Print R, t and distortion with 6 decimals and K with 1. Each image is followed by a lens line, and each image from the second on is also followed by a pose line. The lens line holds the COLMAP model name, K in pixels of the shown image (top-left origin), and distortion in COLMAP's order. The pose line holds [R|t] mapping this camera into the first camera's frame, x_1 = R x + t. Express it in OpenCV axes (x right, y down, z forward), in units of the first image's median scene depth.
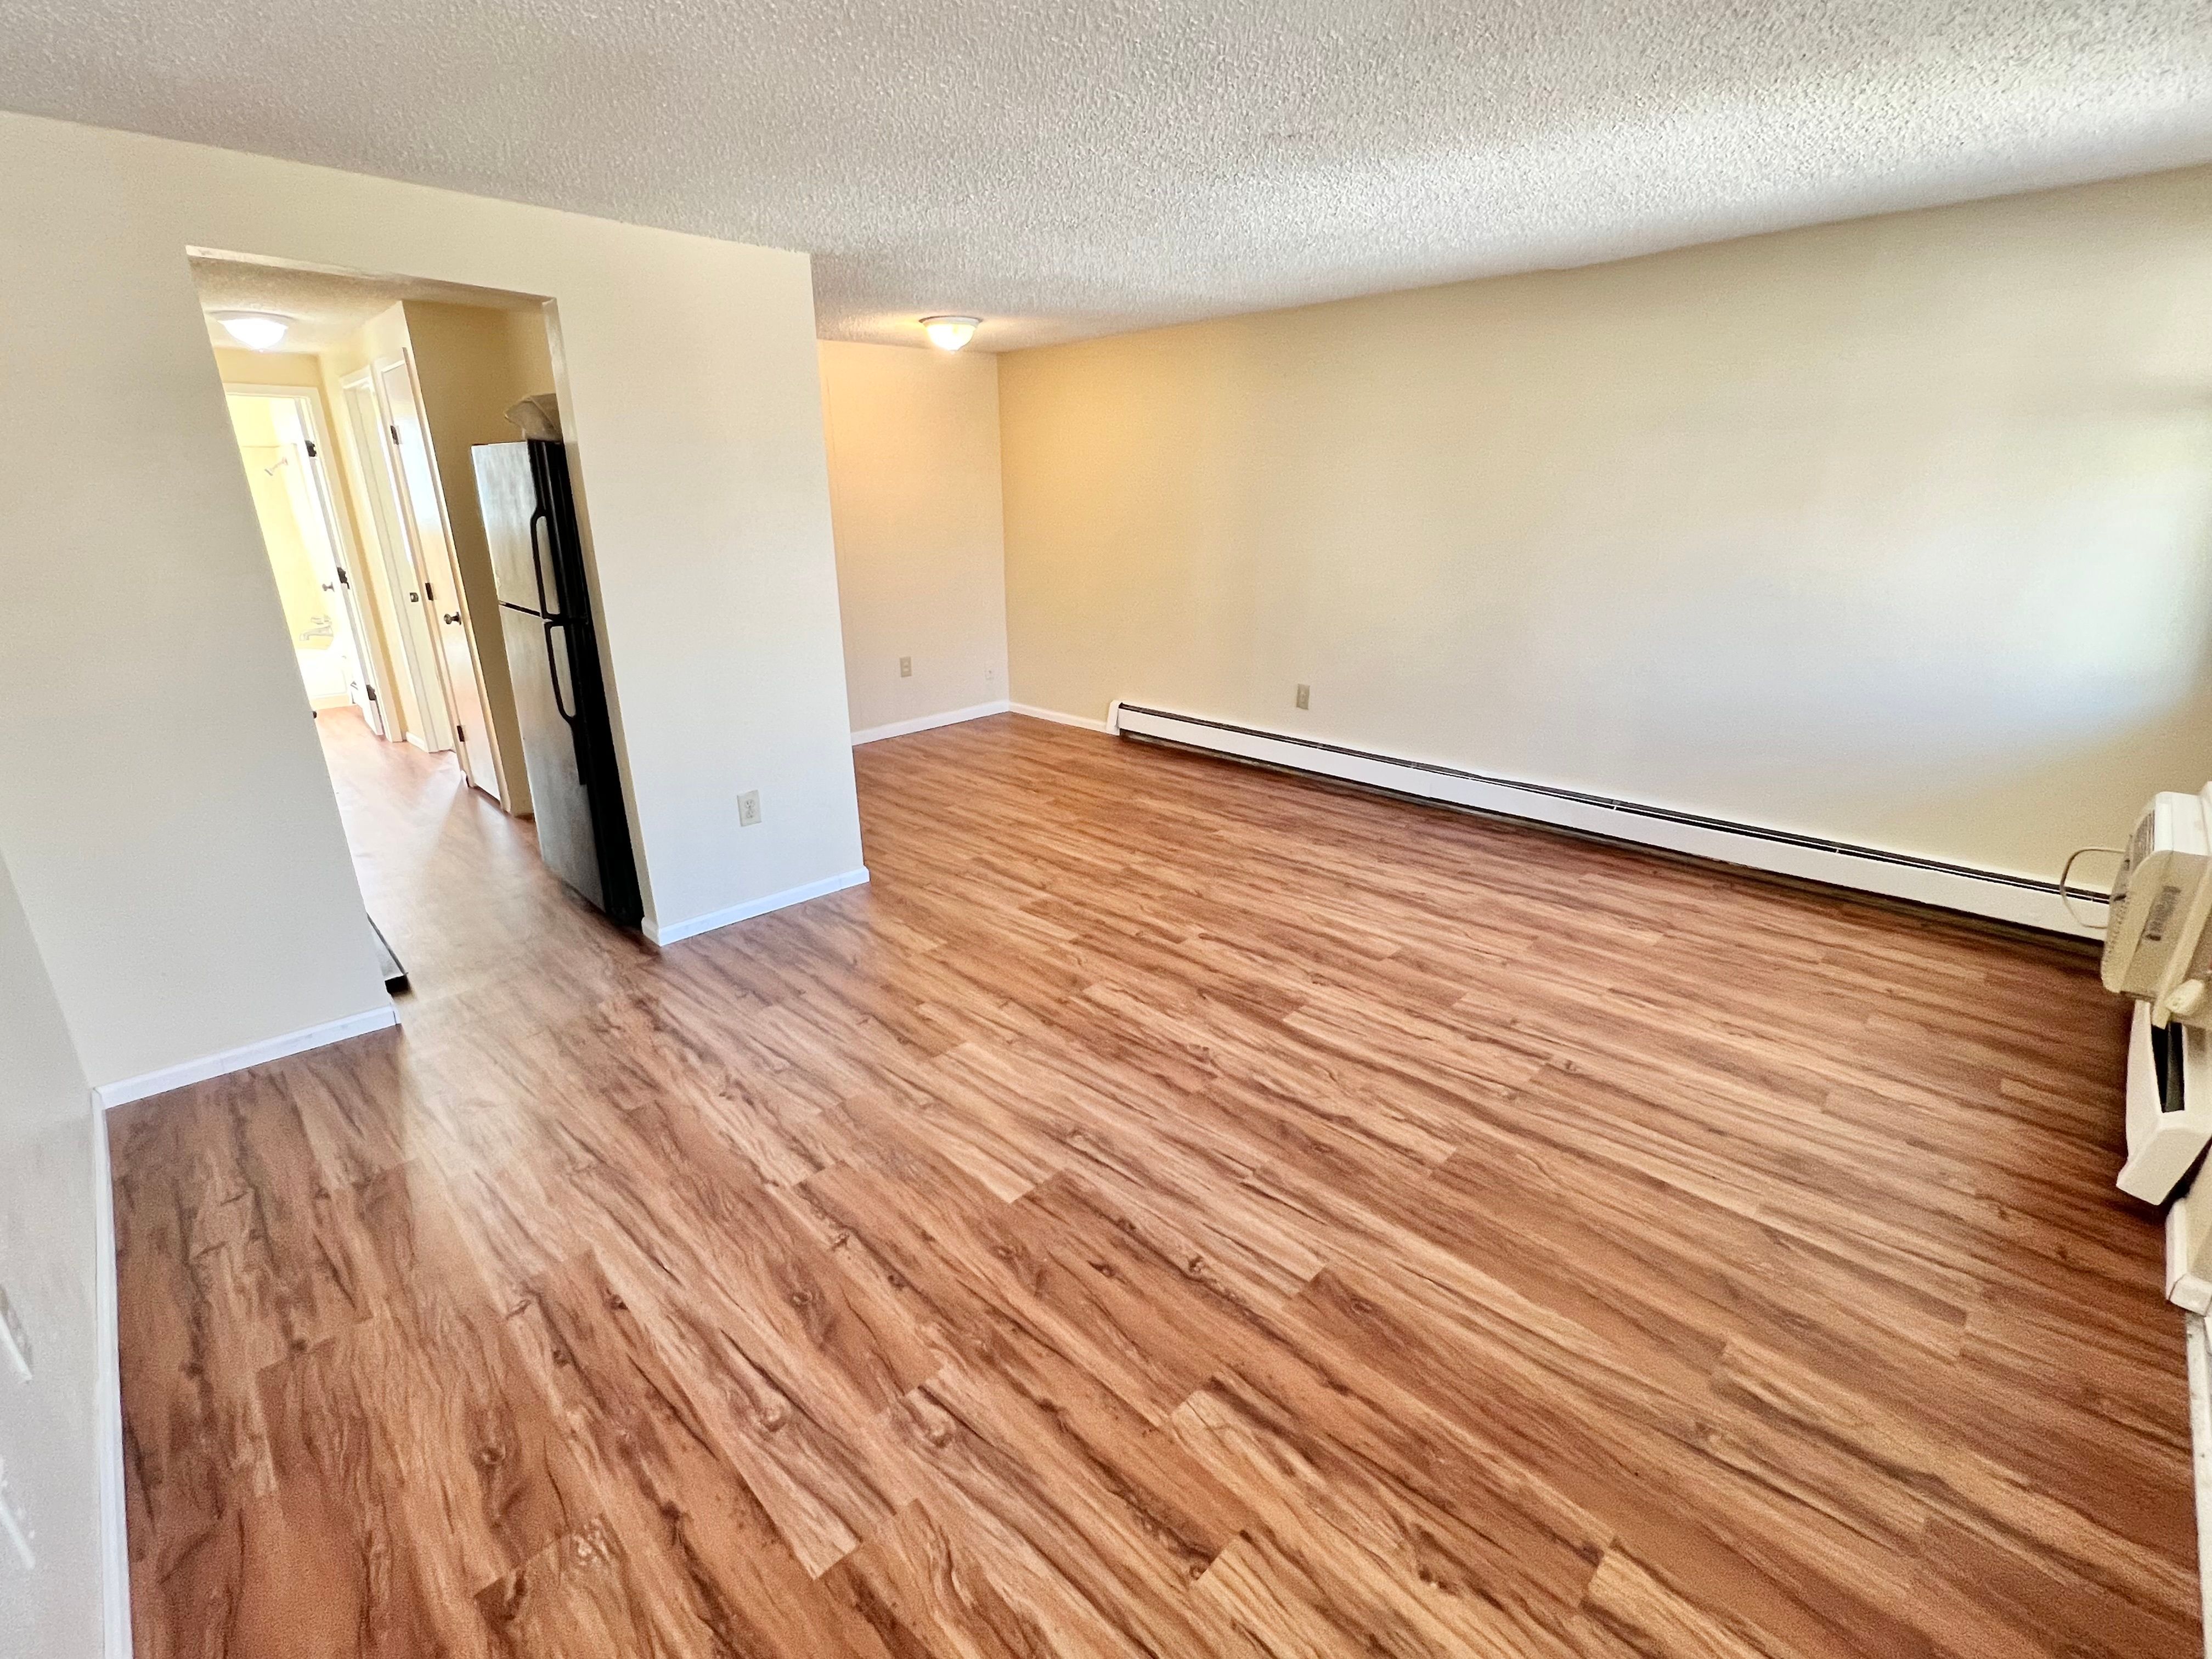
lens RADIAL K [[984.4, 0, 1096.9], [0, 984.4, 824.3], [0, 0, 1]] dist [-0.002216, -0.000056]
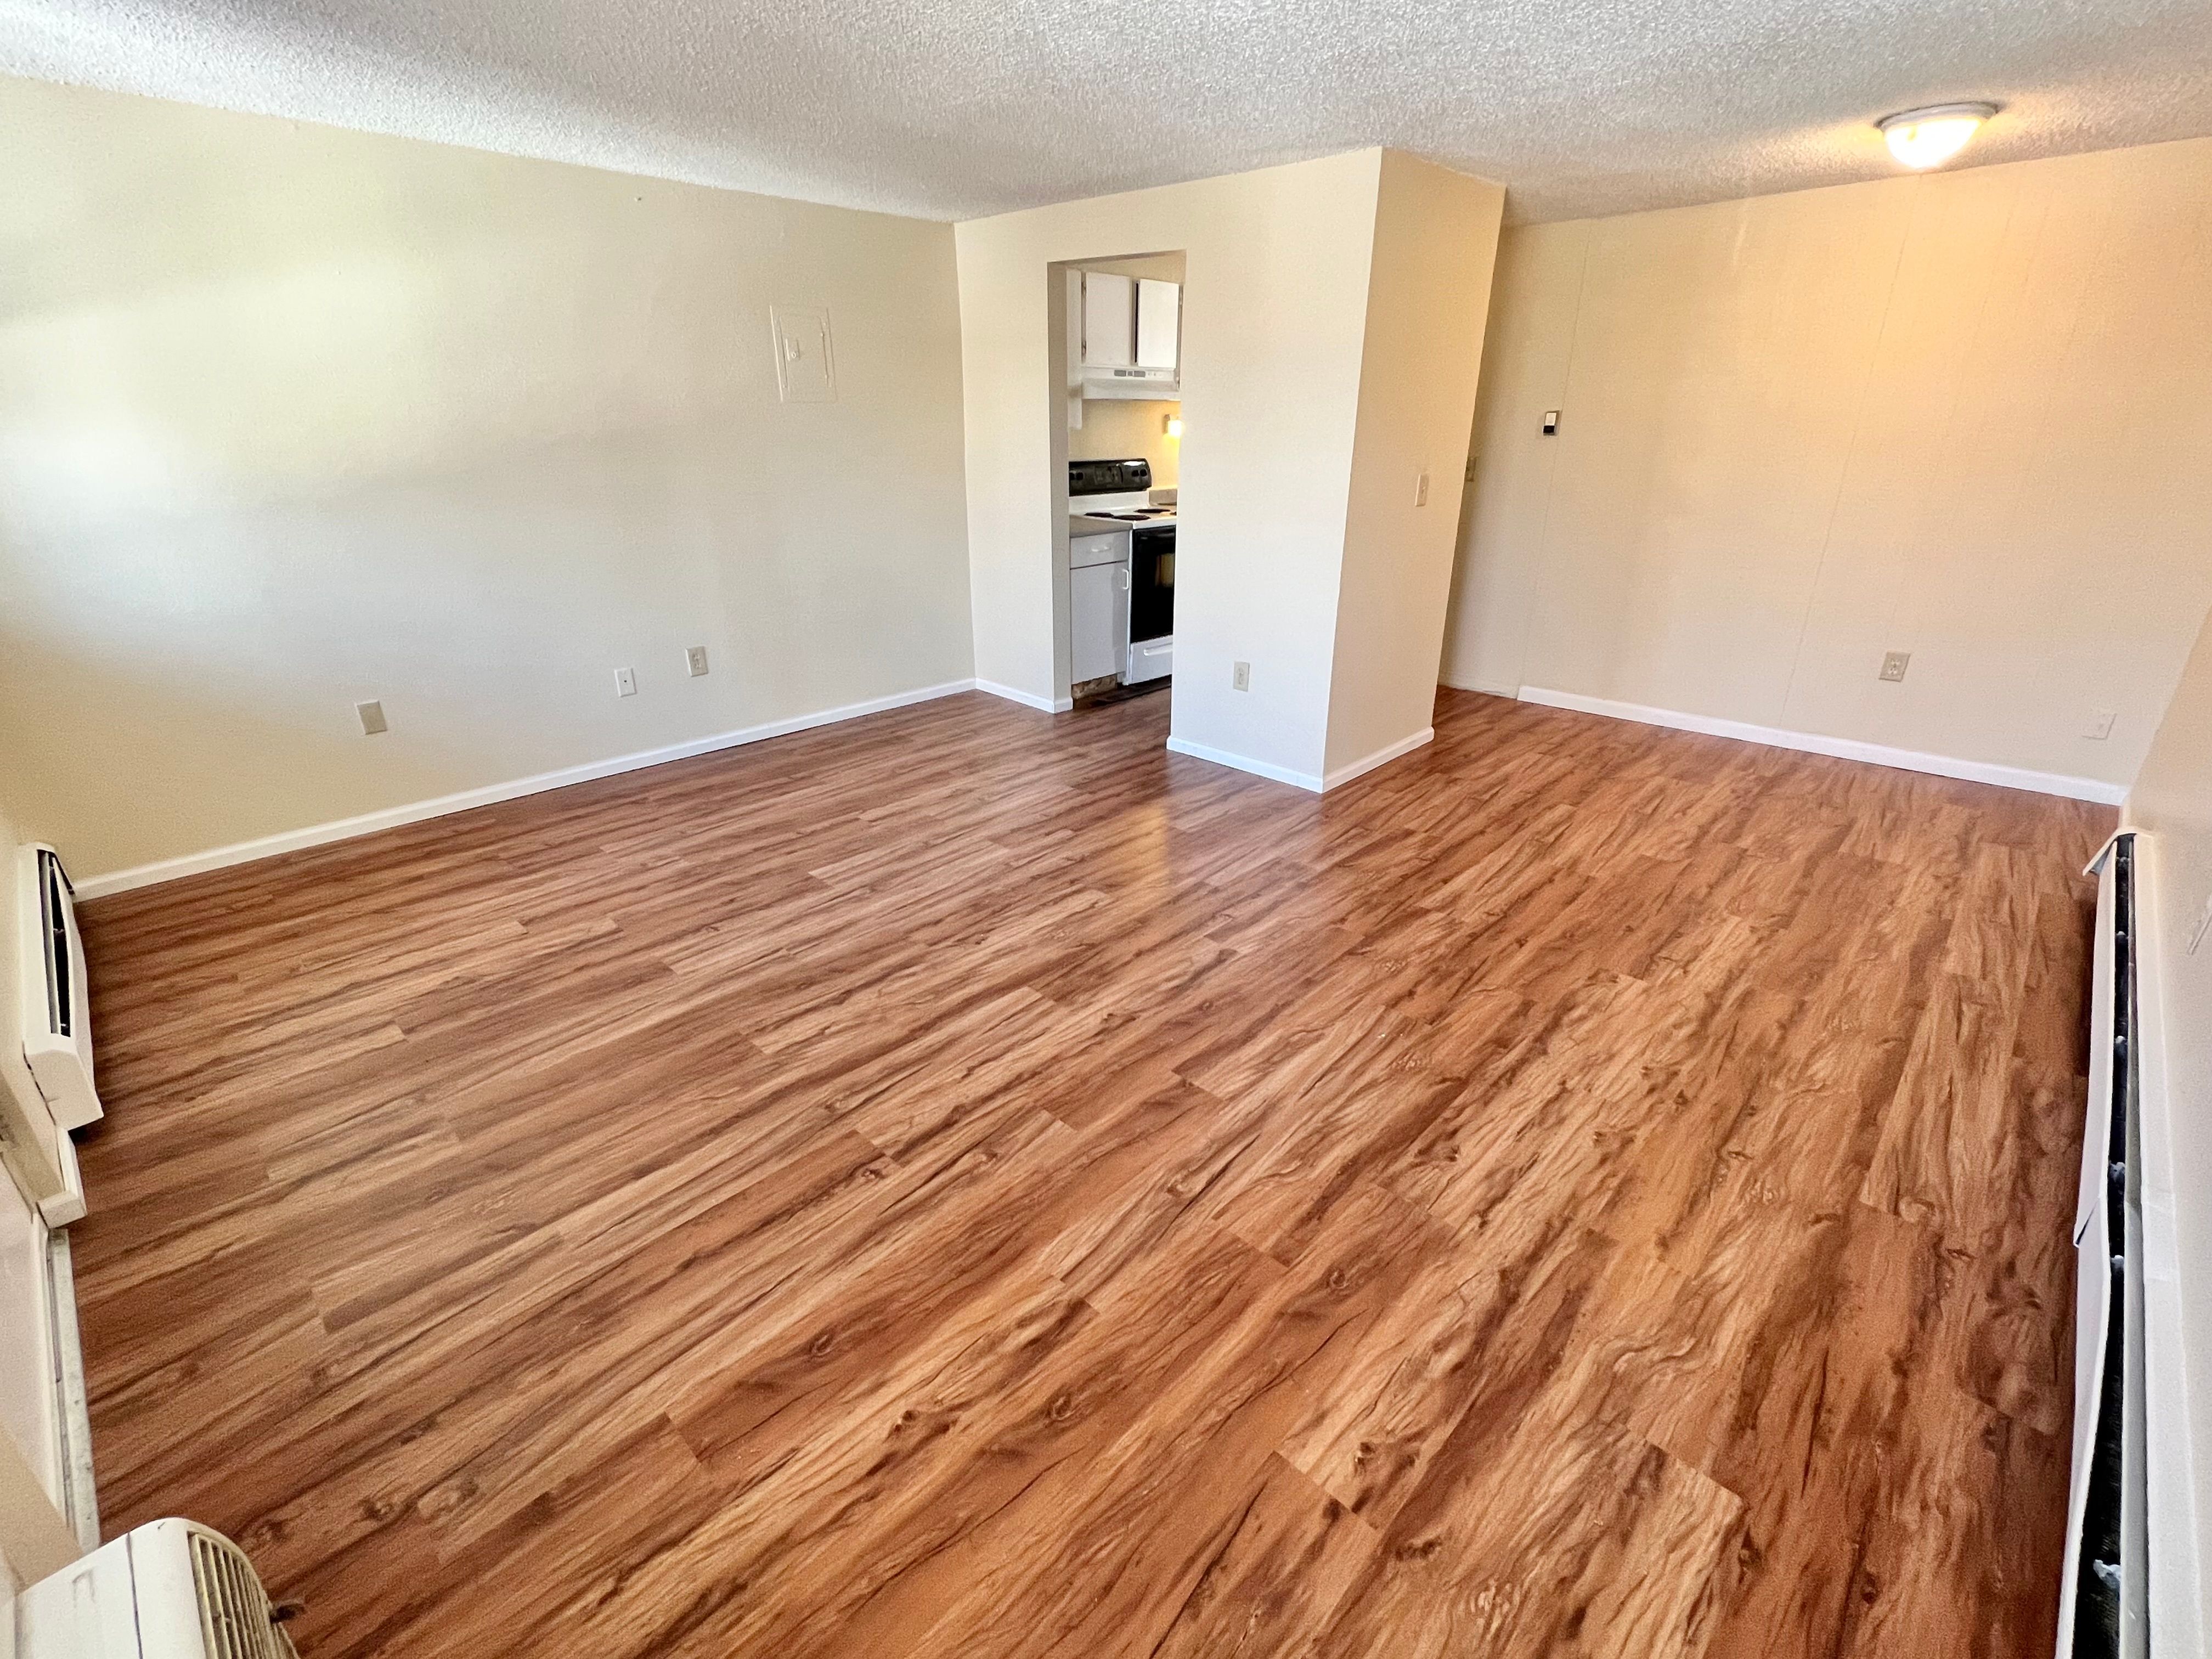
lens RADIAL K [[984.4, 0, 1096.9], [0, 984.4, 824.3], [0, 0, 1]] dist [-0.002216, -0.000056]
pose [[0.022116, 0.396123, -0.917931, 0.976066], [-0.324315, 0.871346, 0.368206, -0.294009], [0.945691, 0.289555, 0.147739, 0.884594]]
